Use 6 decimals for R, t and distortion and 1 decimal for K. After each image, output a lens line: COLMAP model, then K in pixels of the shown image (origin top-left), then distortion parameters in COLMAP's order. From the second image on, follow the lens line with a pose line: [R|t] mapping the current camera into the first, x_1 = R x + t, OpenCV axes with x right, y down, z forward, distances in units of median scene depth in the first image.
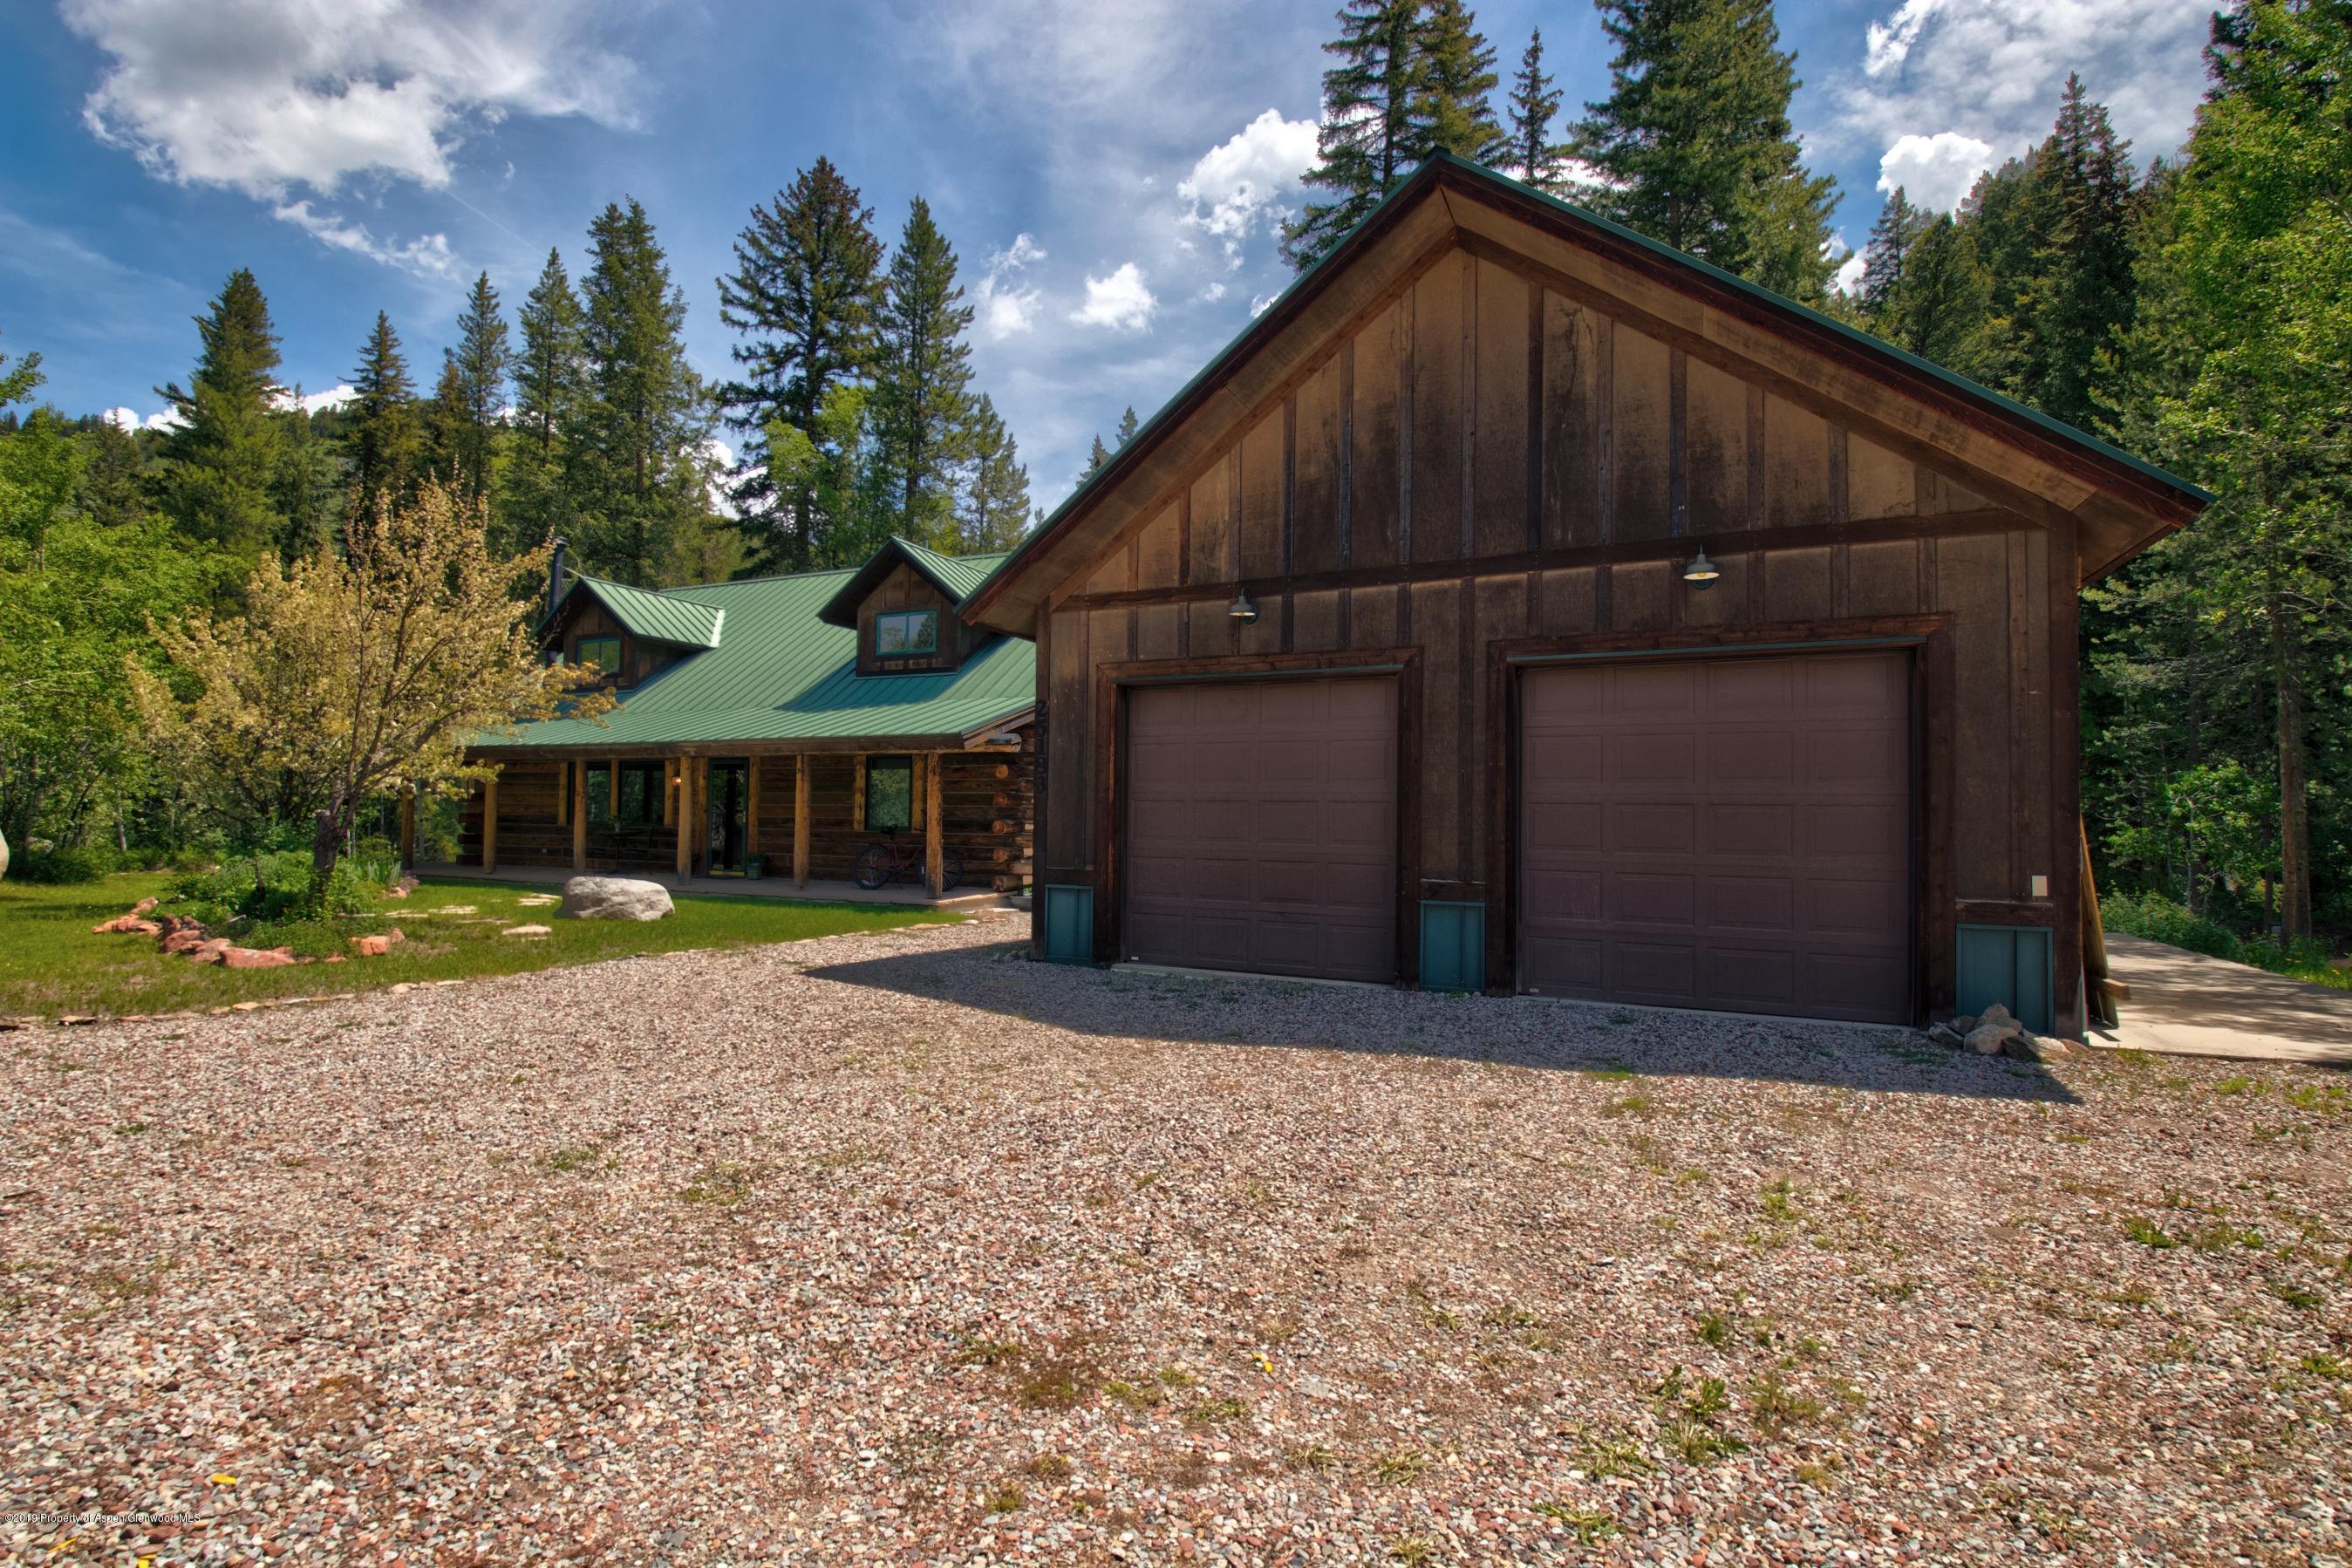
lens RADIAL K [[1078.2, 0, 1162.6], [0, 1078.2, 792.7], [0, 0, 1]] dist [0.000939, 0.000060]
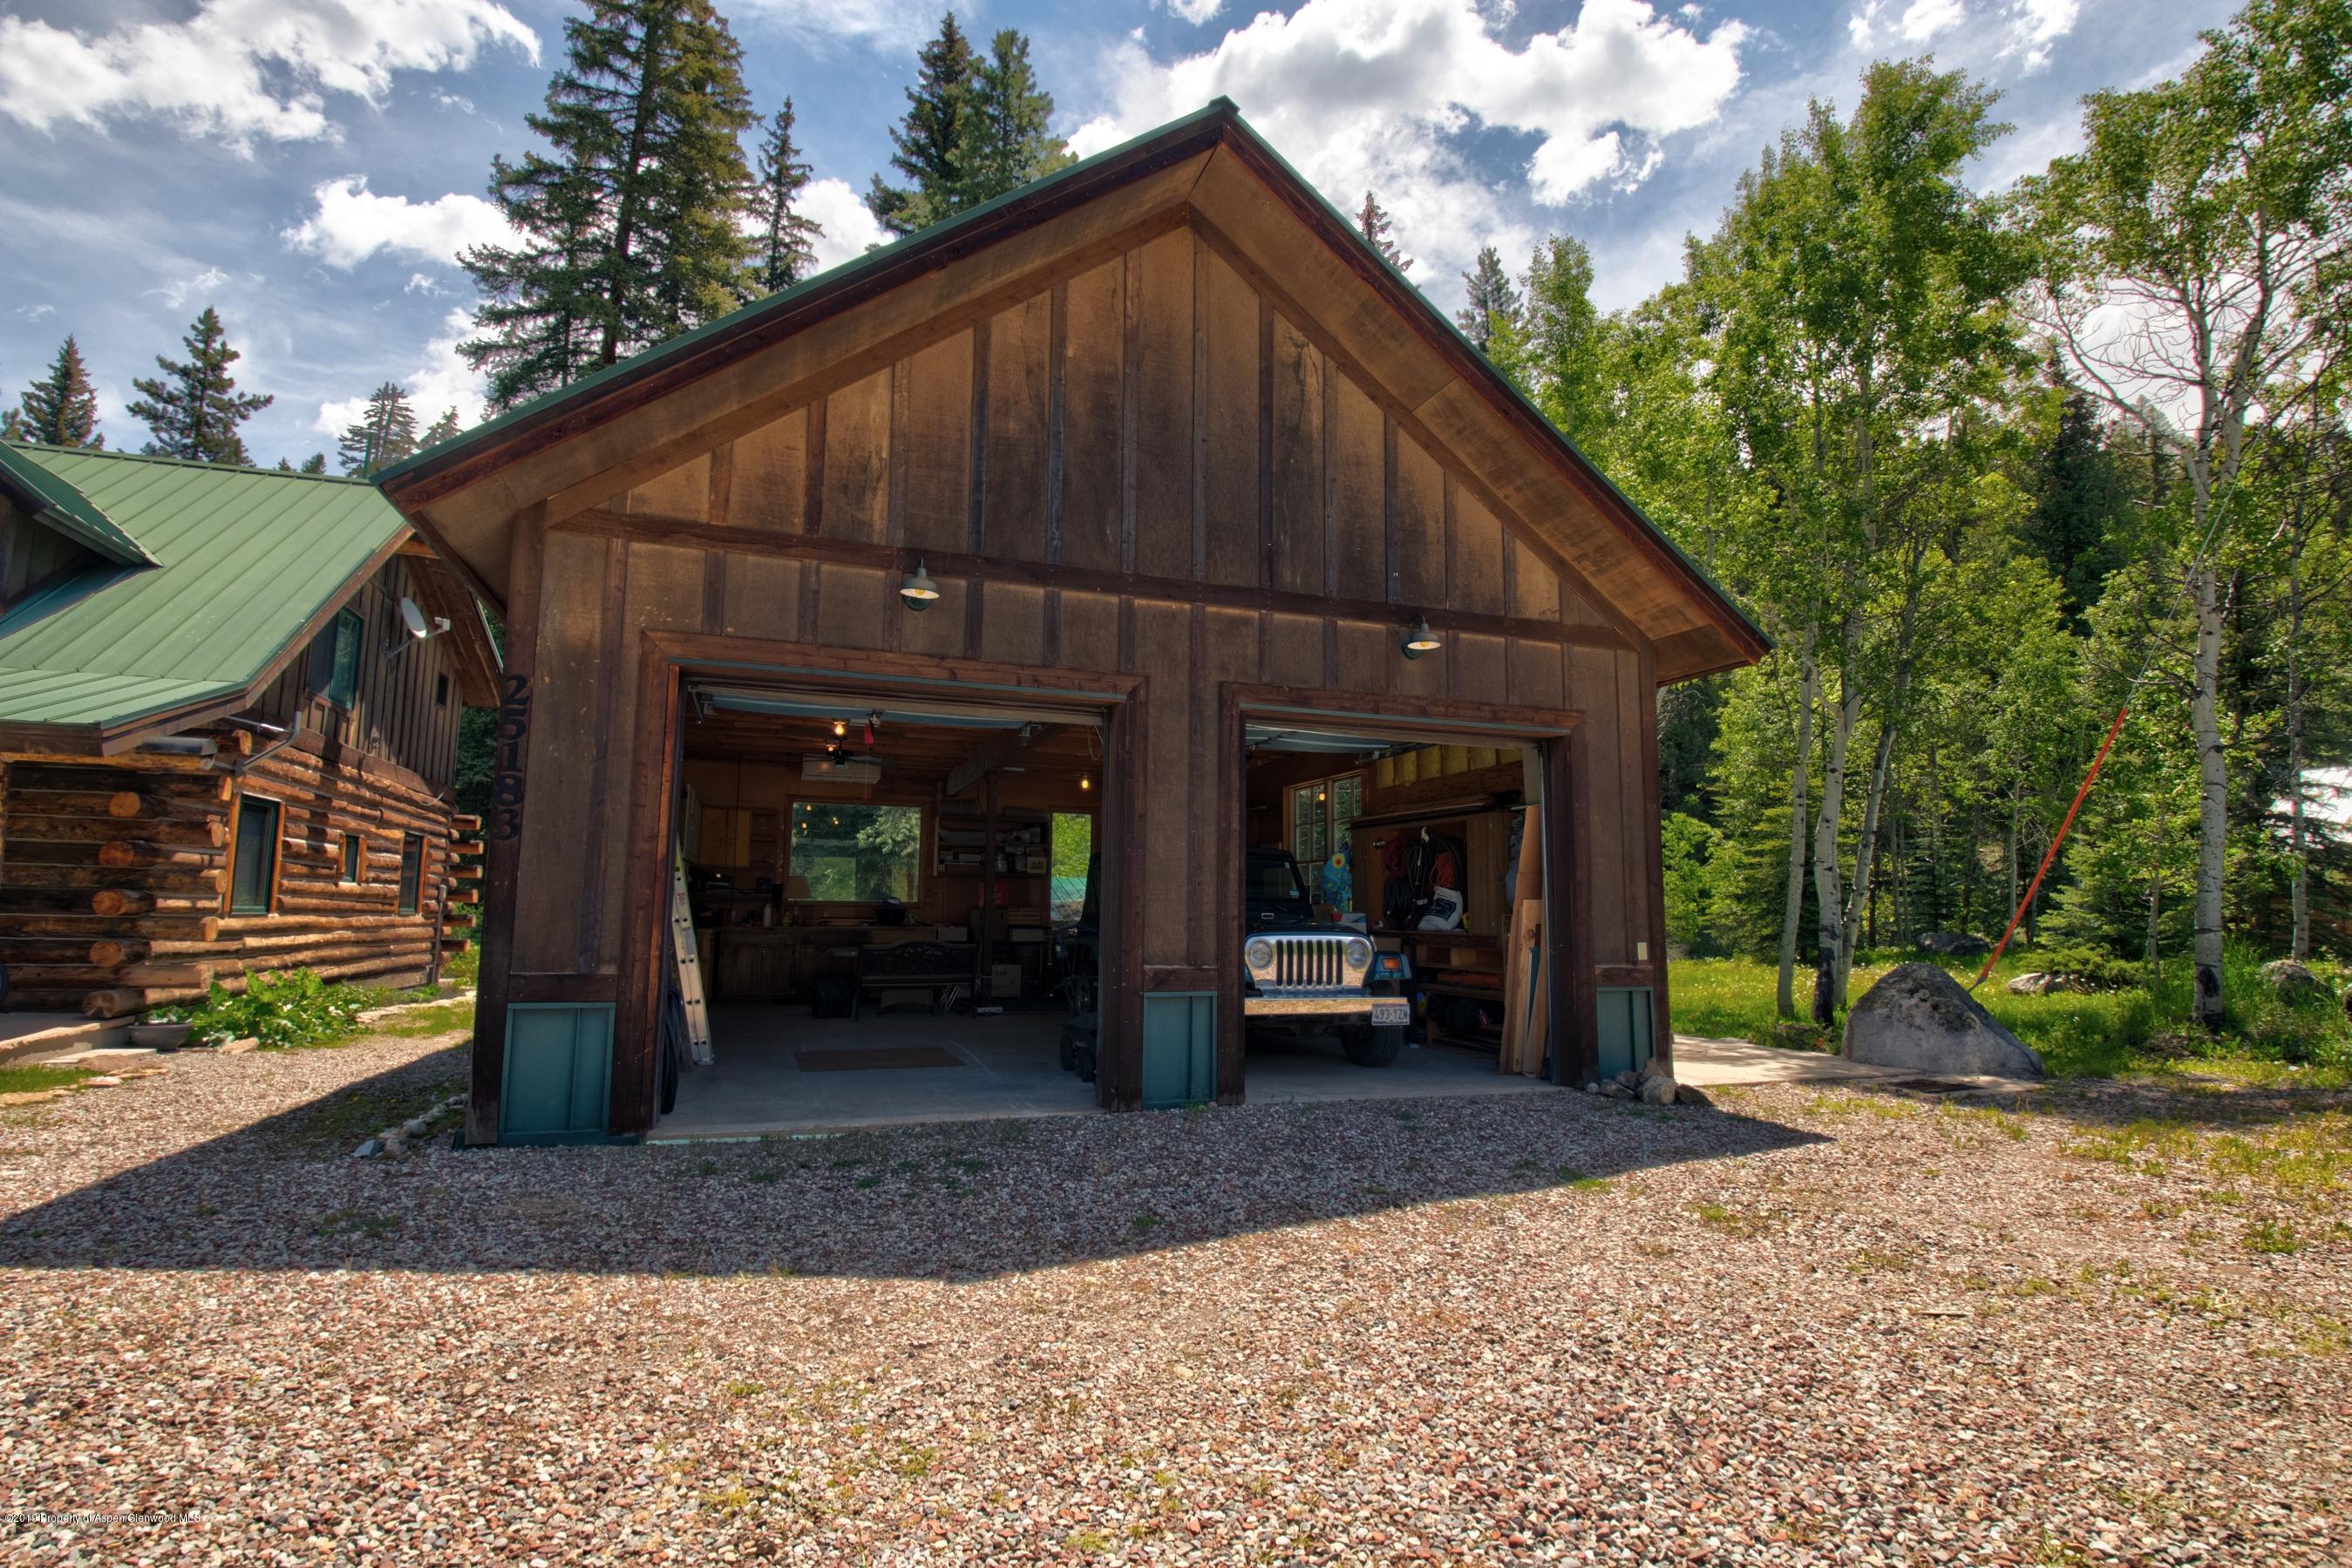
lens RADIAL K [[1081.6, 0, 1142.9], [0, 1081.6, 787.5], [0, 0, 1]] dist [0.017620, -0.027790]
pose [[0.704066, 0.078412, 0.705792, -0.126304], [-0.021169, 0.995761, -0.089509, 0.007941], [-0.709819, 0.048079, 0.702742, 0.166387]]
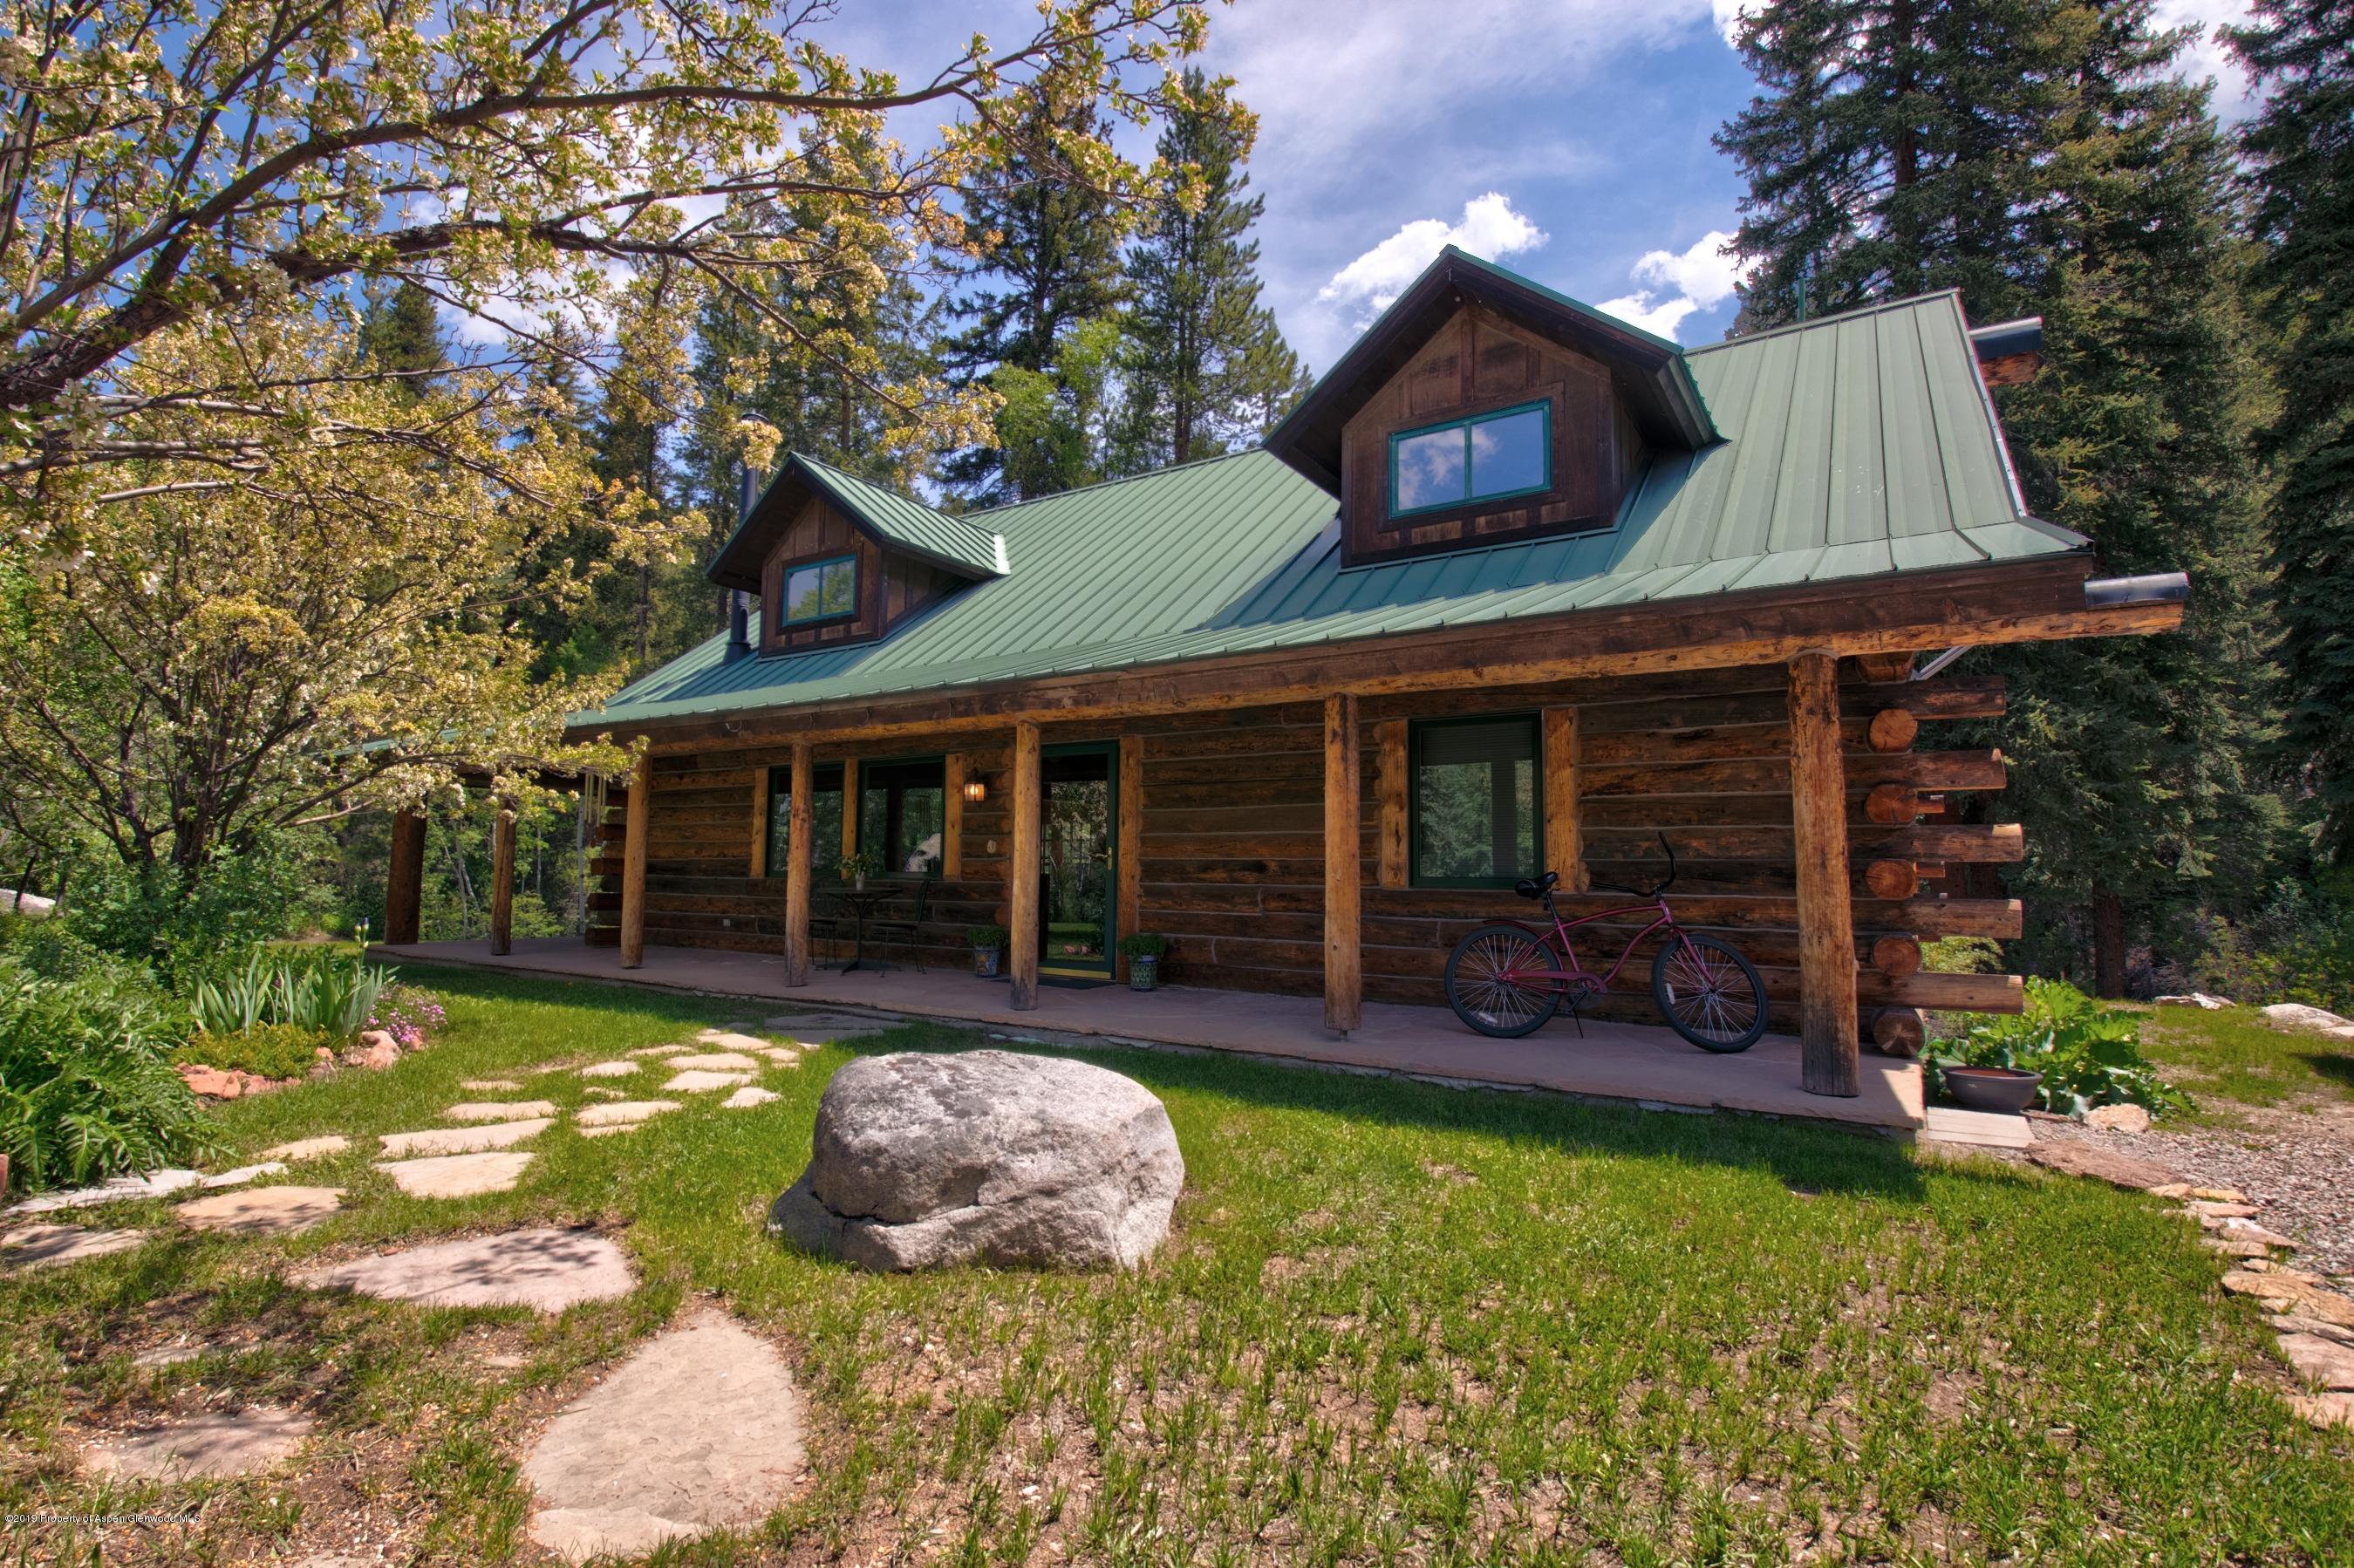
lens RADIAL K [[1101.5, 0, 1169.2], [0, 1101.5, 794.0], [0, 0, 1]] dist [0.001705, -0.015722]
pose [[0.991236, -0.010178, -0.131712, -0.258254], [0.003460, 0.998686, -0.051134, 0.015872], [0.132059, 0.050230, 0.989968, 0.441443]]
